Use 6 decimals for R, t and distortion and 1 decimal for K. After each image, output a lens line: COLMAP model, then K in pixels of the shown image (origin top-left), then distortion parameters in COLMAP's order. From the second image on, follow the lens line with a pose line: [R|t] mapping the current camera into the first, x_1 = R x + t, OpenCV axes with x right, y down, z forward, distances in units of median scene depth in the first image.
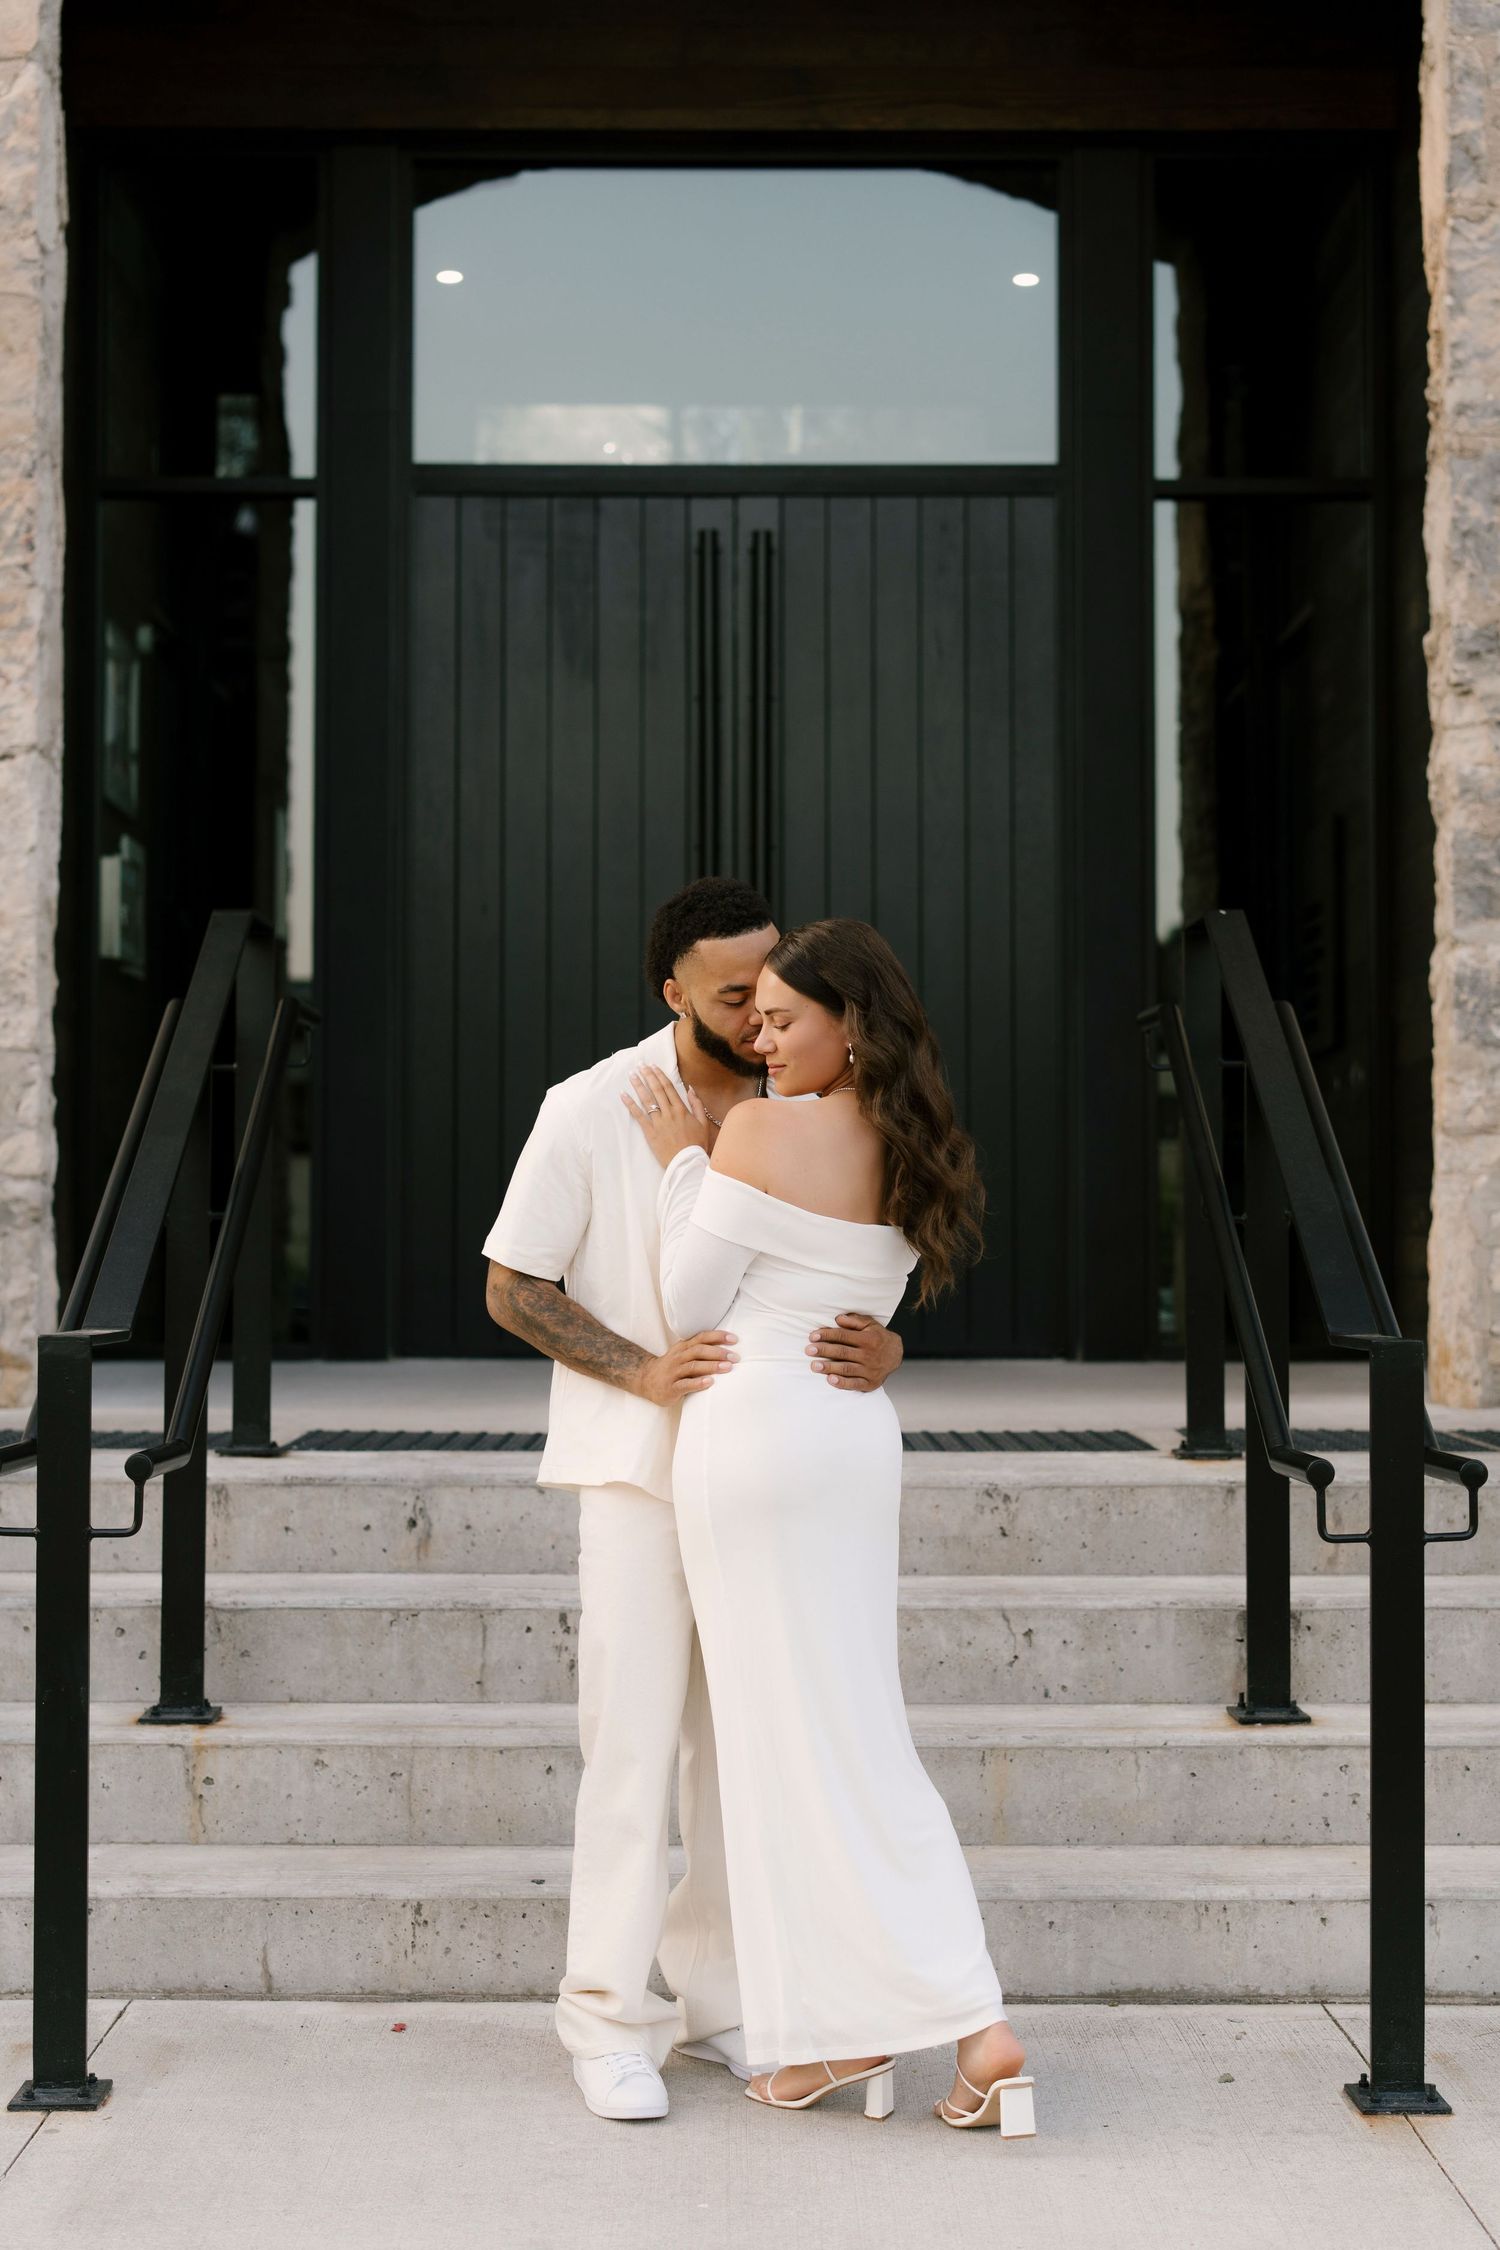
lens RADIAL K [[3151.2, 0, 750.0], [0, 3151.2, 1125.0], [0, 0, 1]] dist [0.007328, 0.003024]
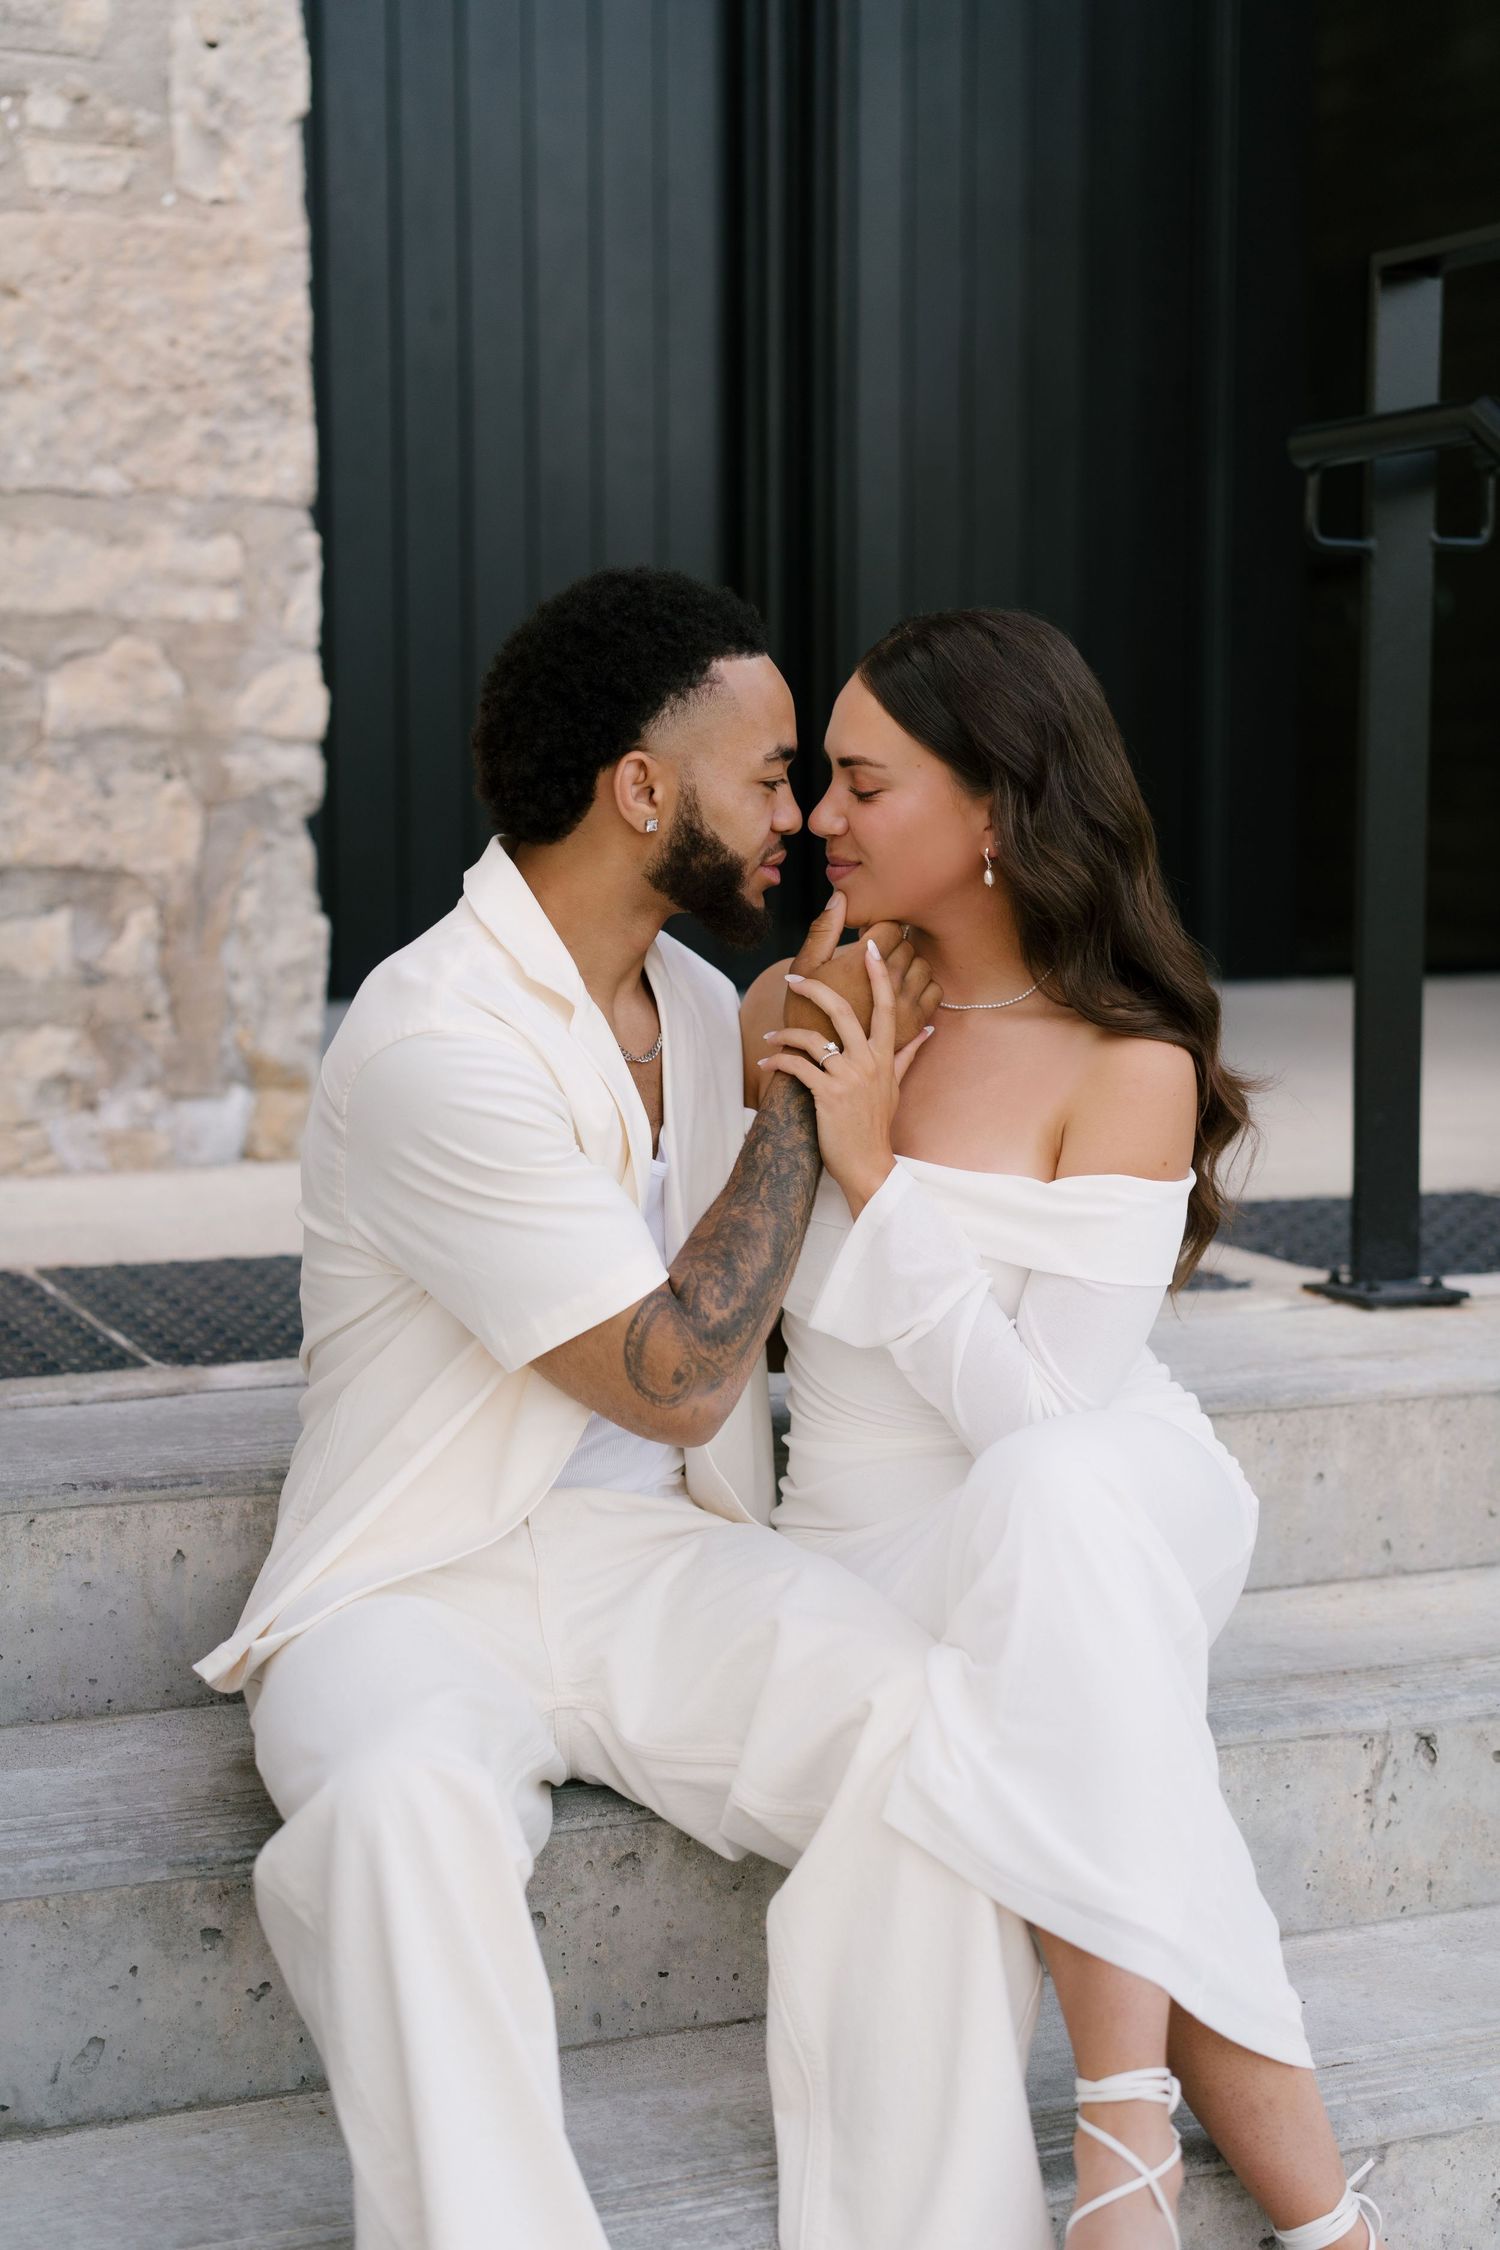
lens RADIAL K [[3151.2, 0, 750.0], [0, 3151.2, 1125.0], [0, 0, 1]] dist [0.007328, 0.003024]
pose [[0.926820, -0.047672, 0.372467, -0.363383], [-0.008861, 0.988856, 0.148613, 0.000534], [-0.375401, -0.141038, 0.916069, 0.461535]]
